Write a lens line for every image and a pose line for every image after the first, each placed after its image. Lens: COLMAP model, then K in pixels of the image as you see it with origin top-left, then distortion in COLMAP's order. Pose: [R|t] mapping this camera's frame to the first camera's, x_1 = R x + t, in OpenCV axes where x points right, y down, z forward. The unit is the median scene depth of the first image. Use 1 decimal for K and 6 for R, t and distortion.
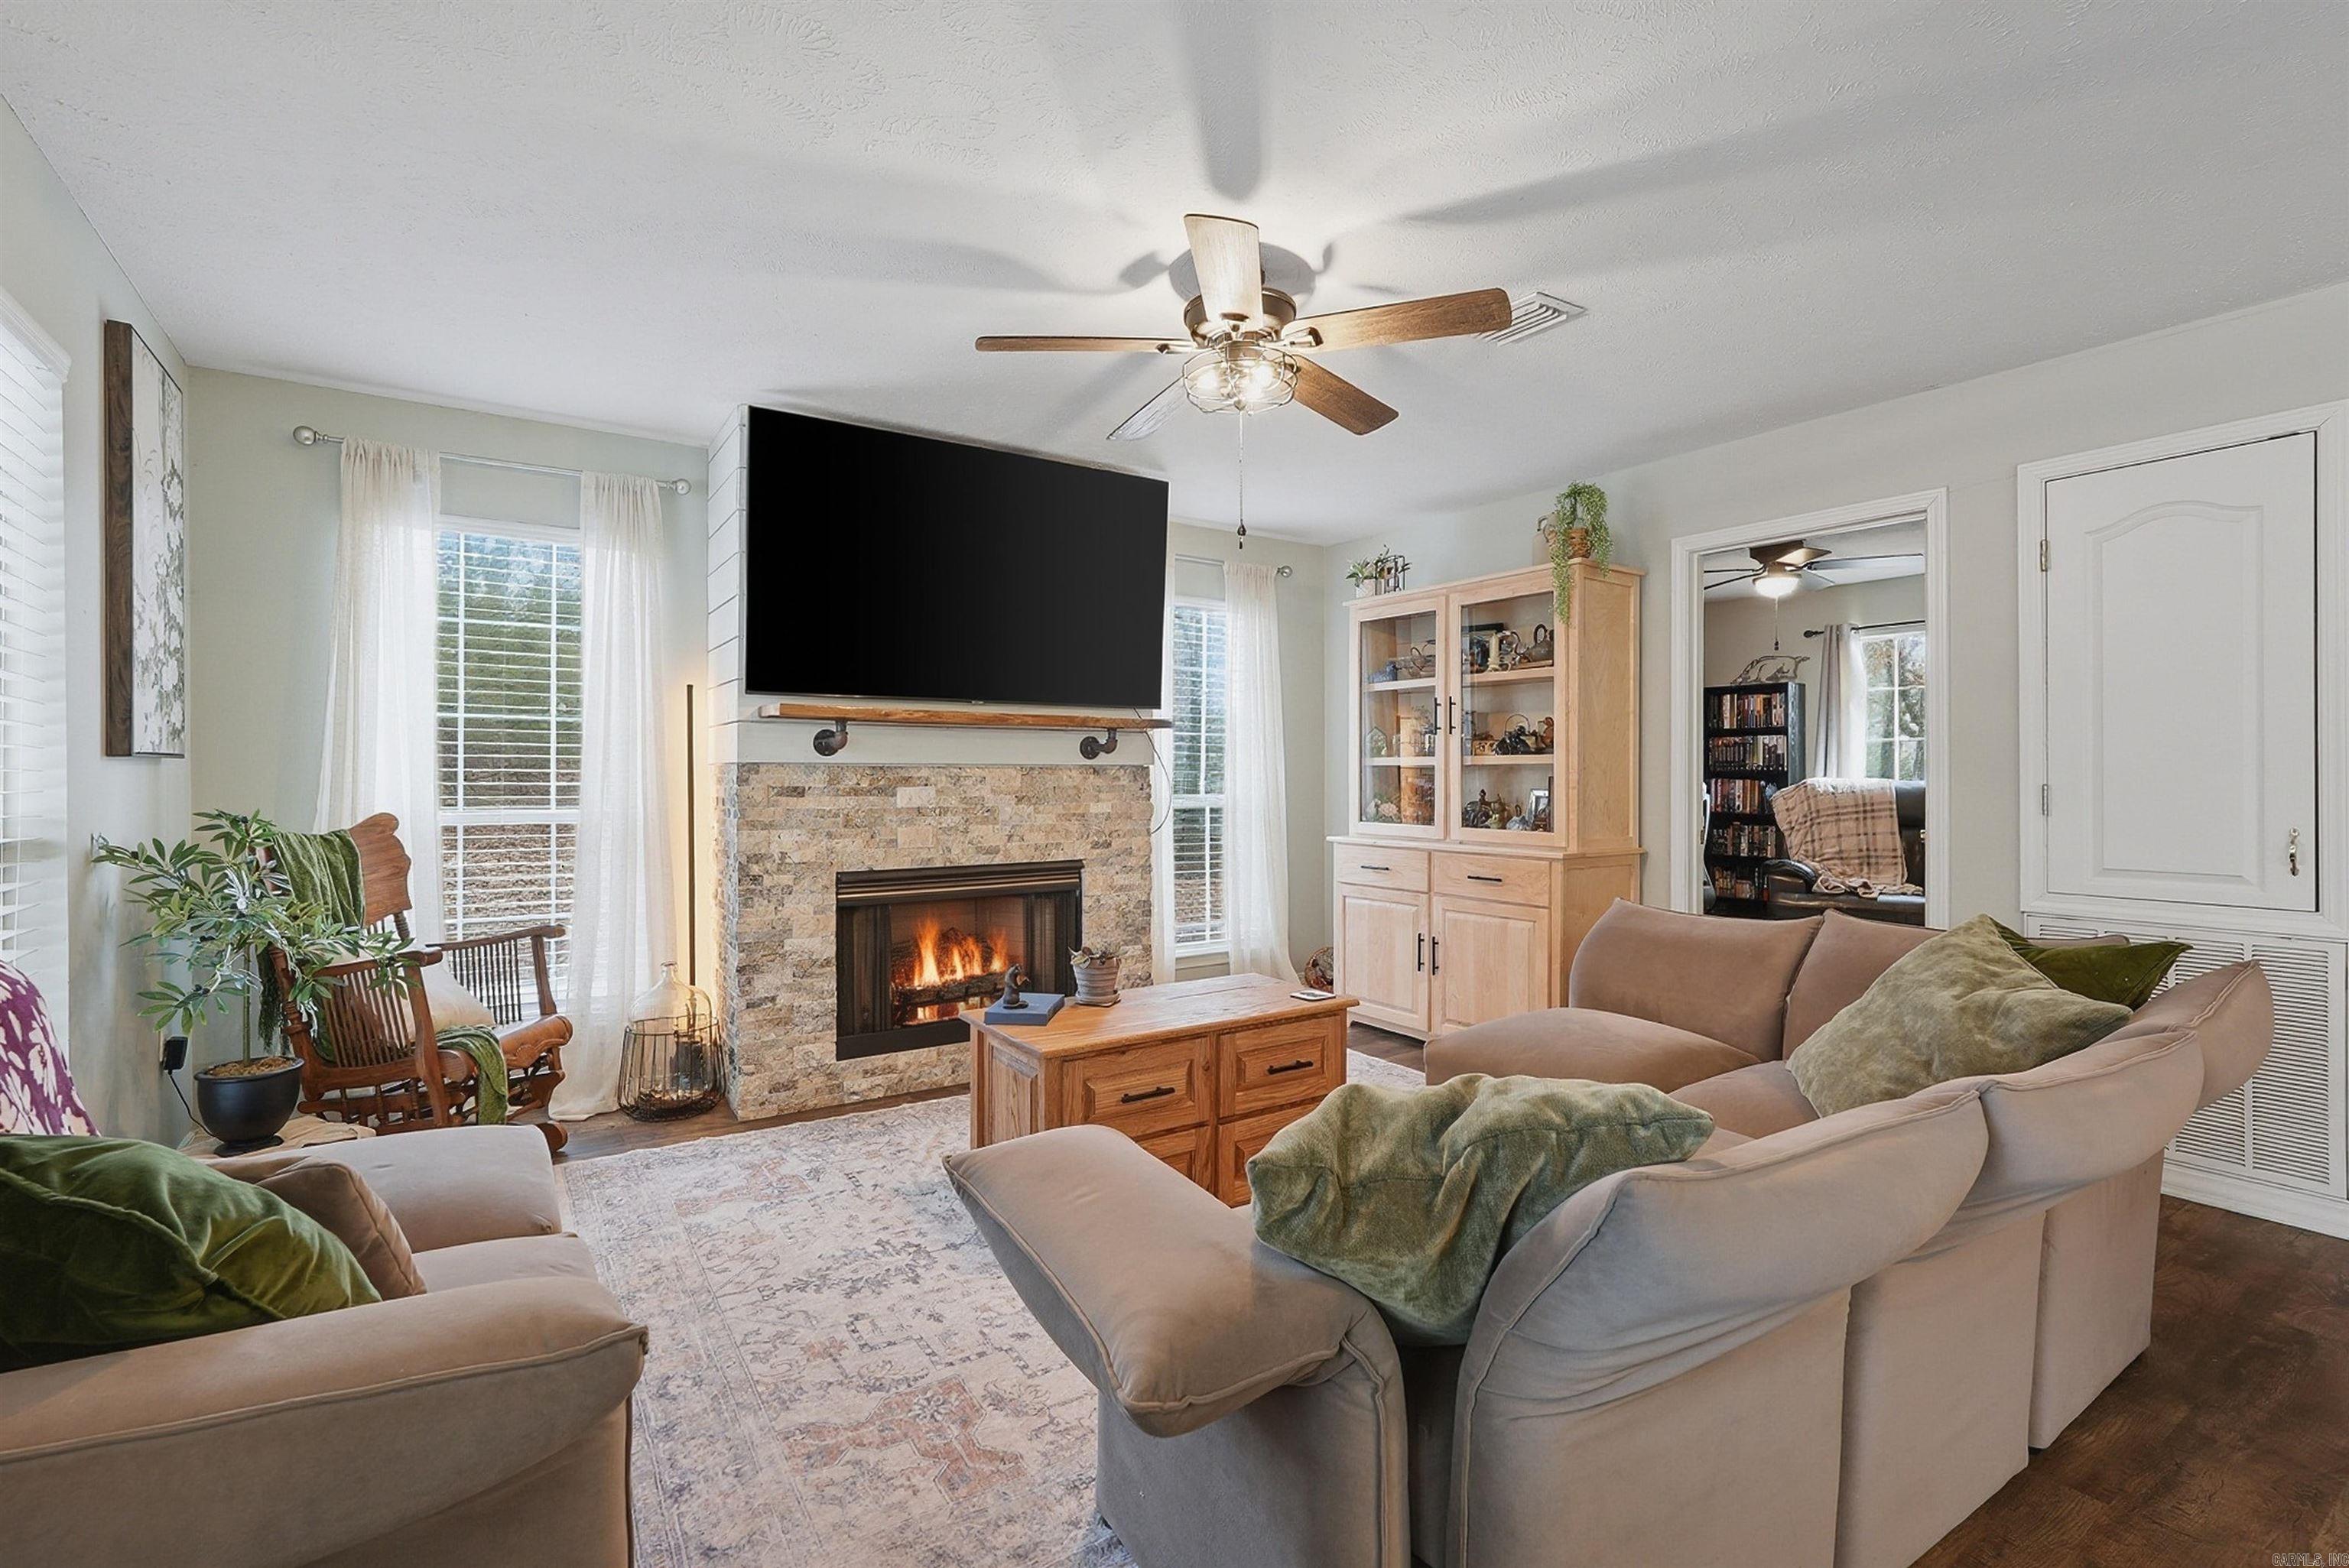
lens RADIAL K [[1049.5, 0, 1171.1], [0, 1049.5, 771.4], [0, 0, 1]] dist [-0.015959, 0.007980]
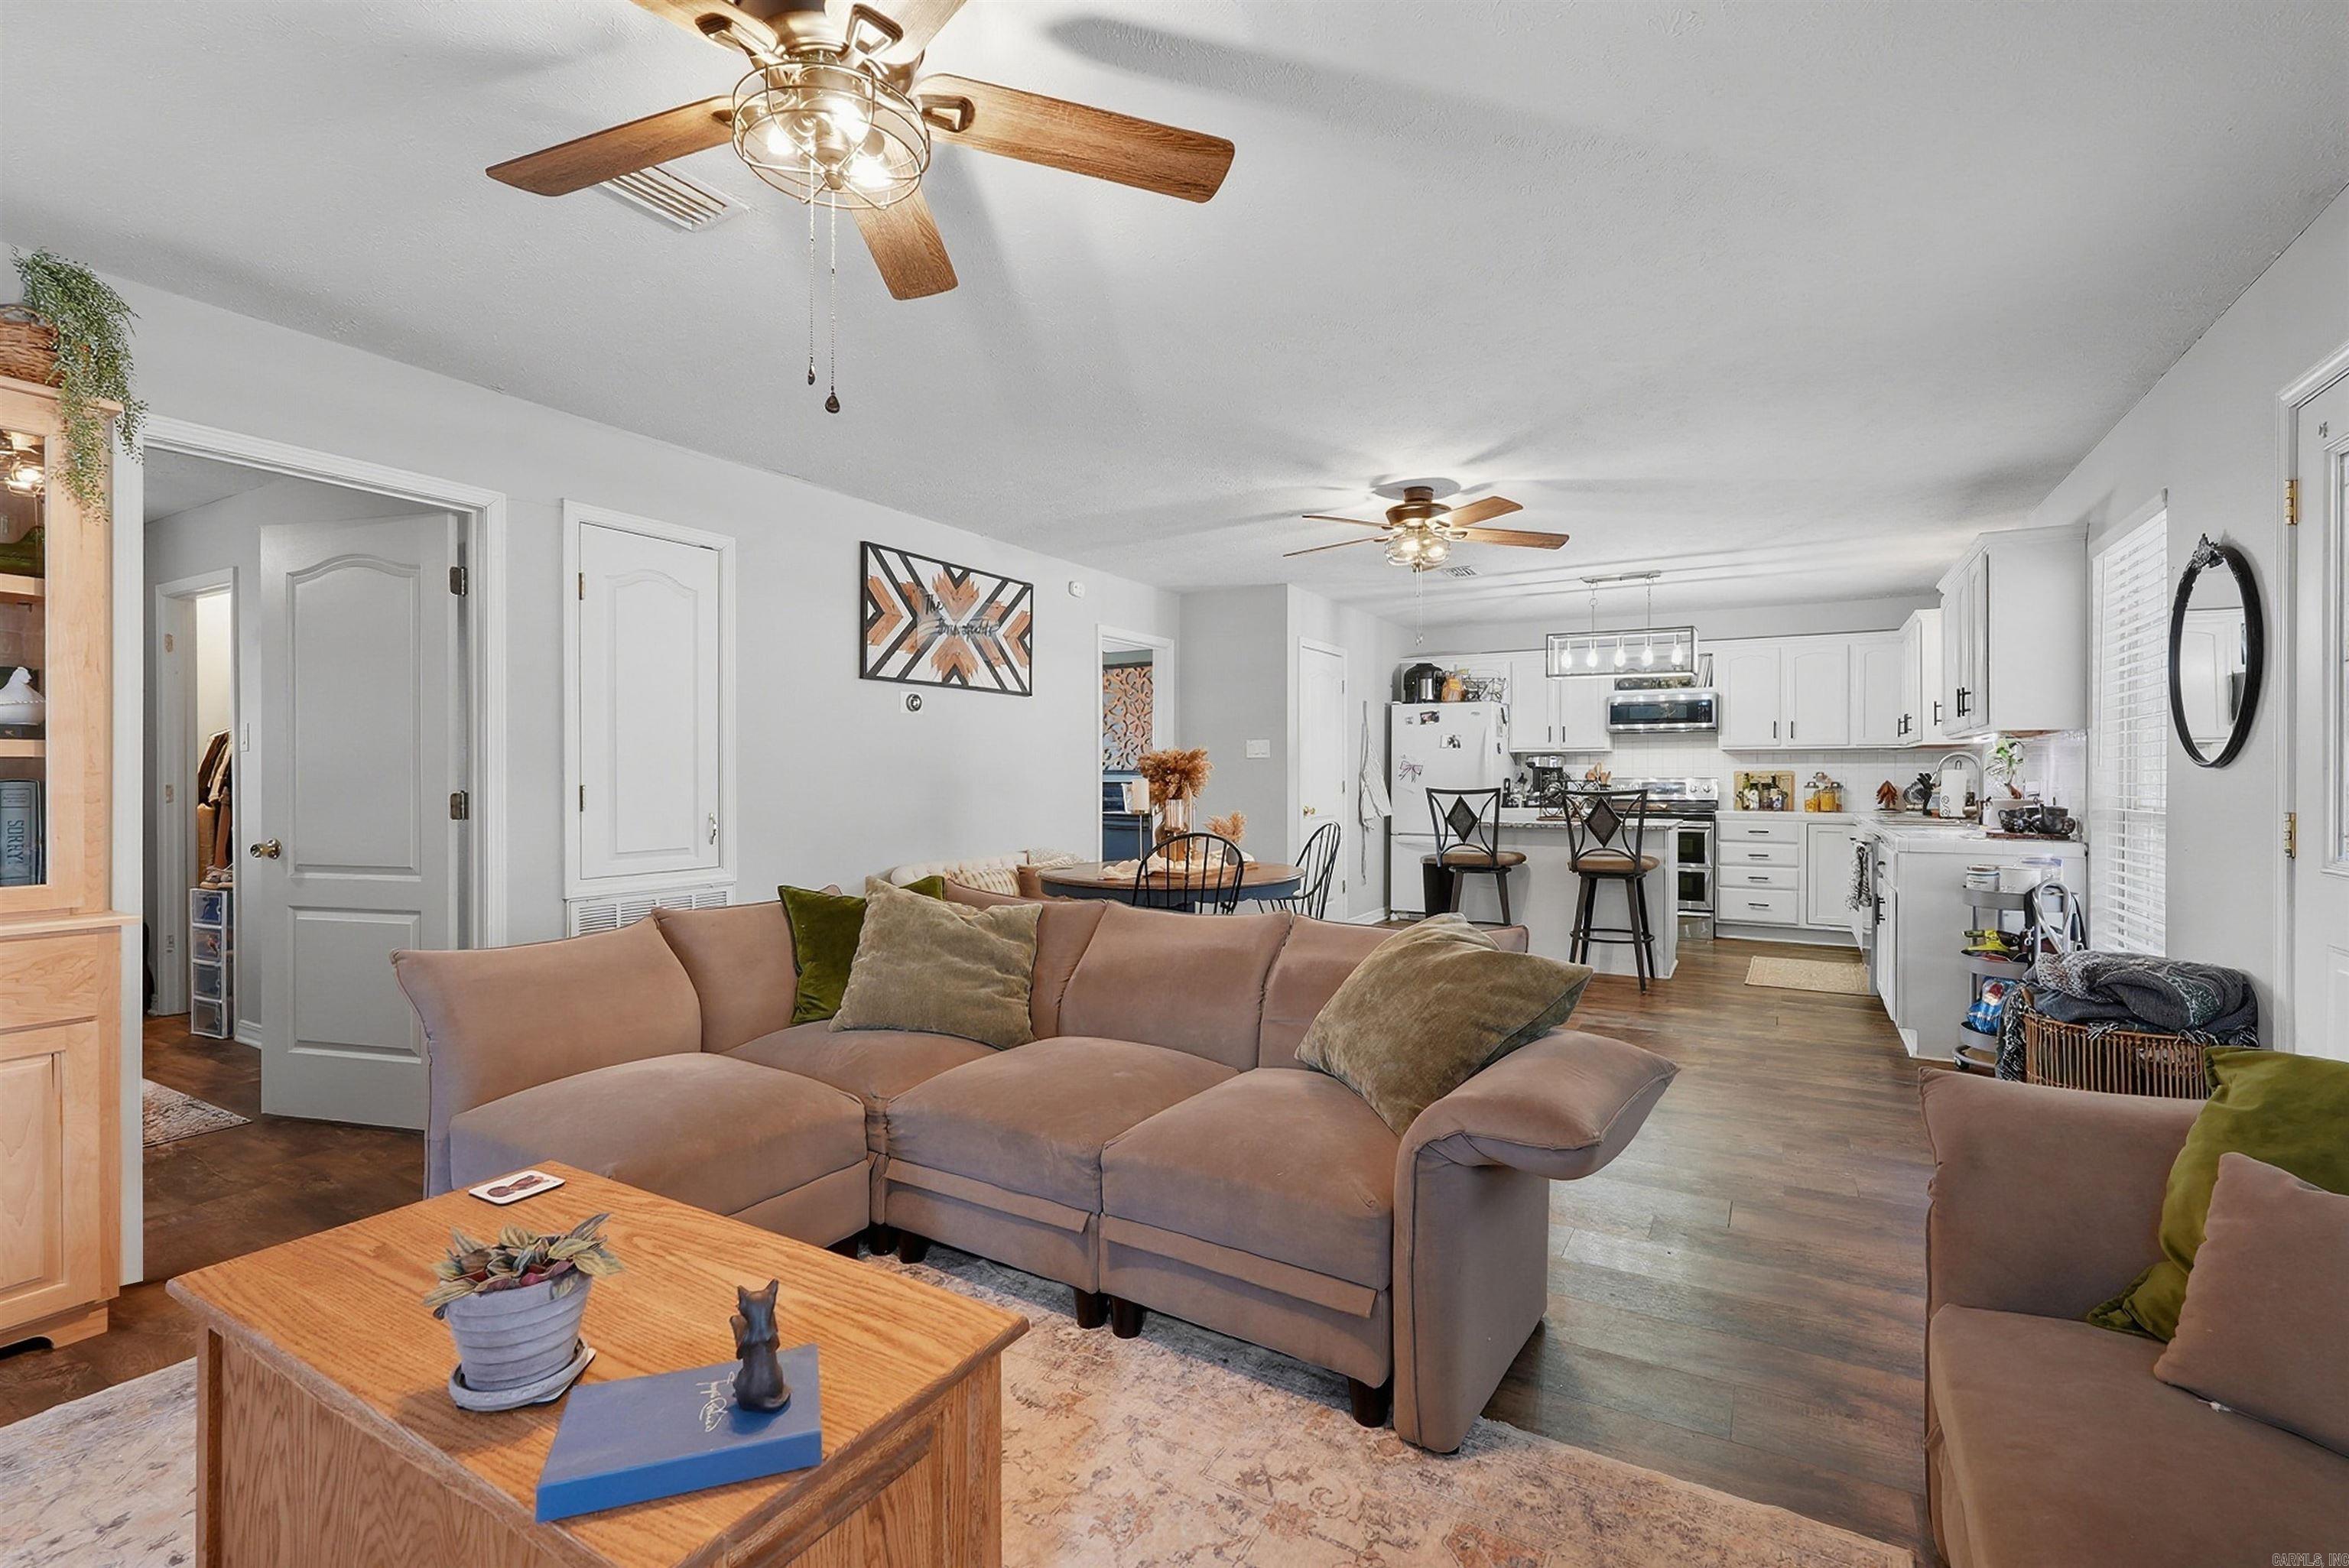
lens RADIAL K [[1049.5, 0, 1175.6], [0, 1049.5, 781.5], [0, 0, 1]] dist [-0.015959, 0.007980]
pose [[-0.437759, -0.004706, 0.899080, -0.387379], [-0.001645, 0.999989, 0.004433, 0.002027], [-0.899091, 0.000461, -0.437762, 0.729254]]
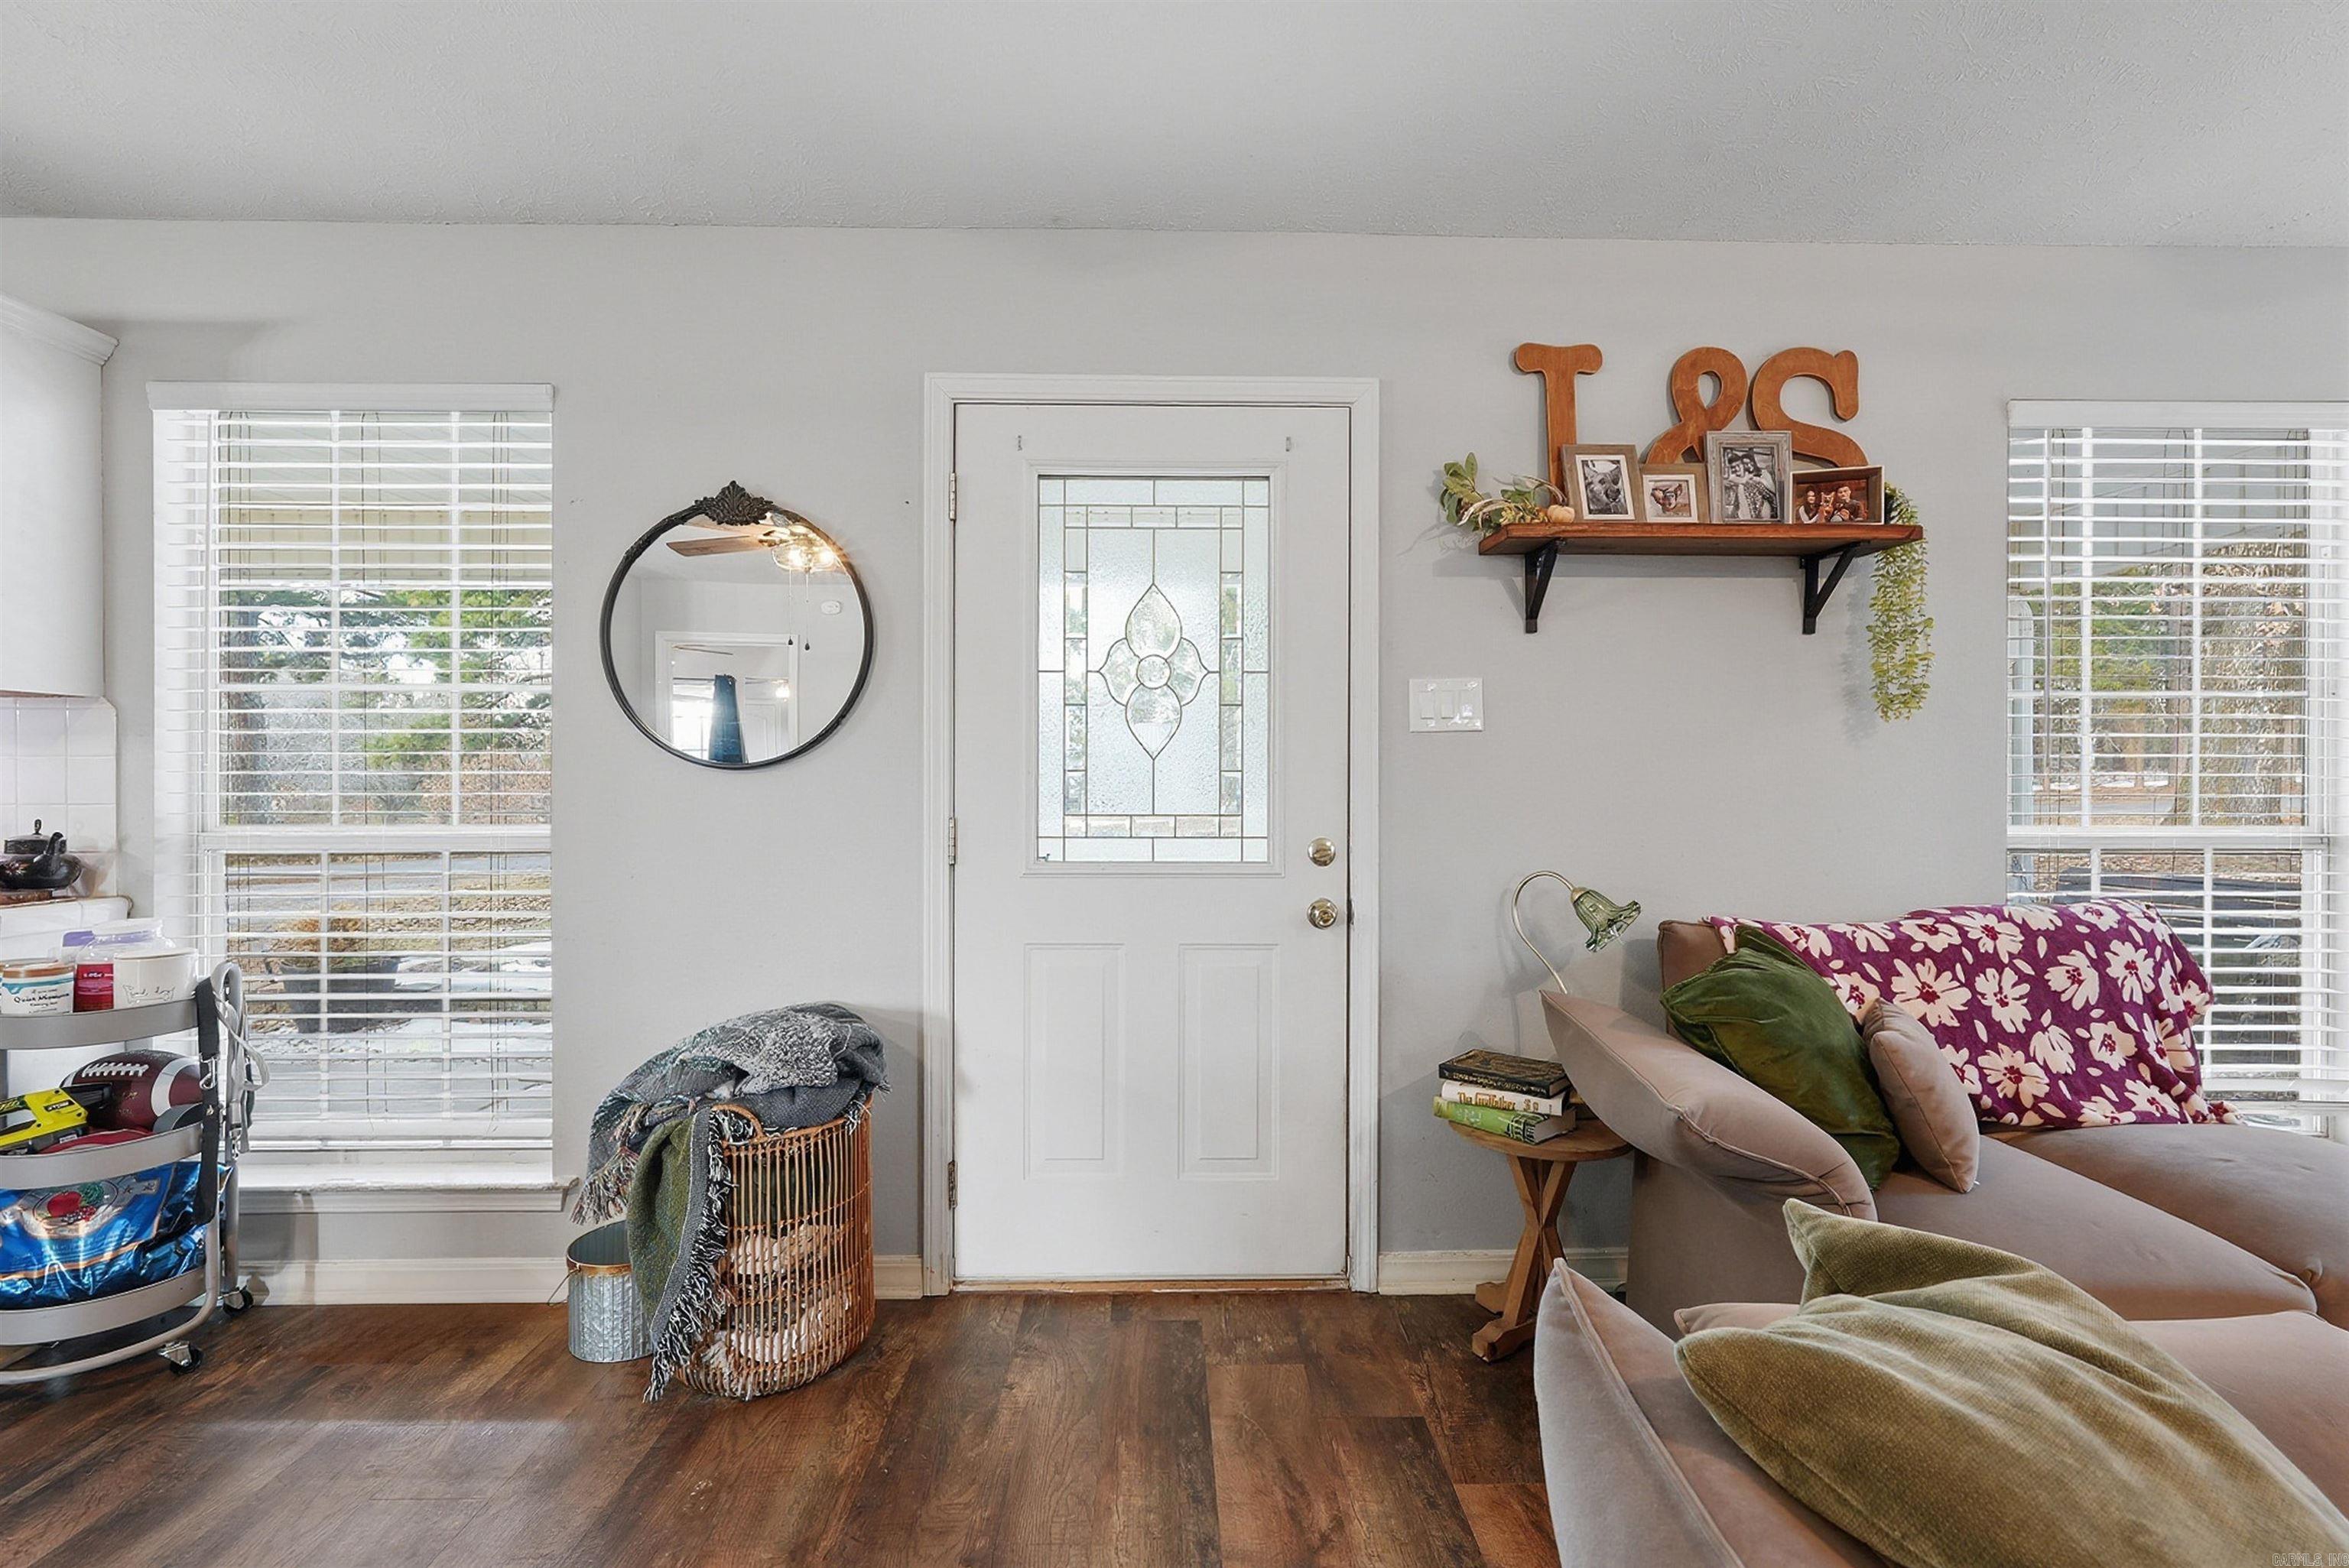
lens RADIAL K [[1049.5, 0, 1177.0], [0, 1049.5, 776.8], [0, 0, 1]] dist [-0.015959, 0.007980]
pose [[-0.537212, 0.000537, -0.843447, 0.322214], [0.001412, 0.999999, -0.000262, -0.001002], [0.843446, -0.001332, -0.537213, 0.293234]]
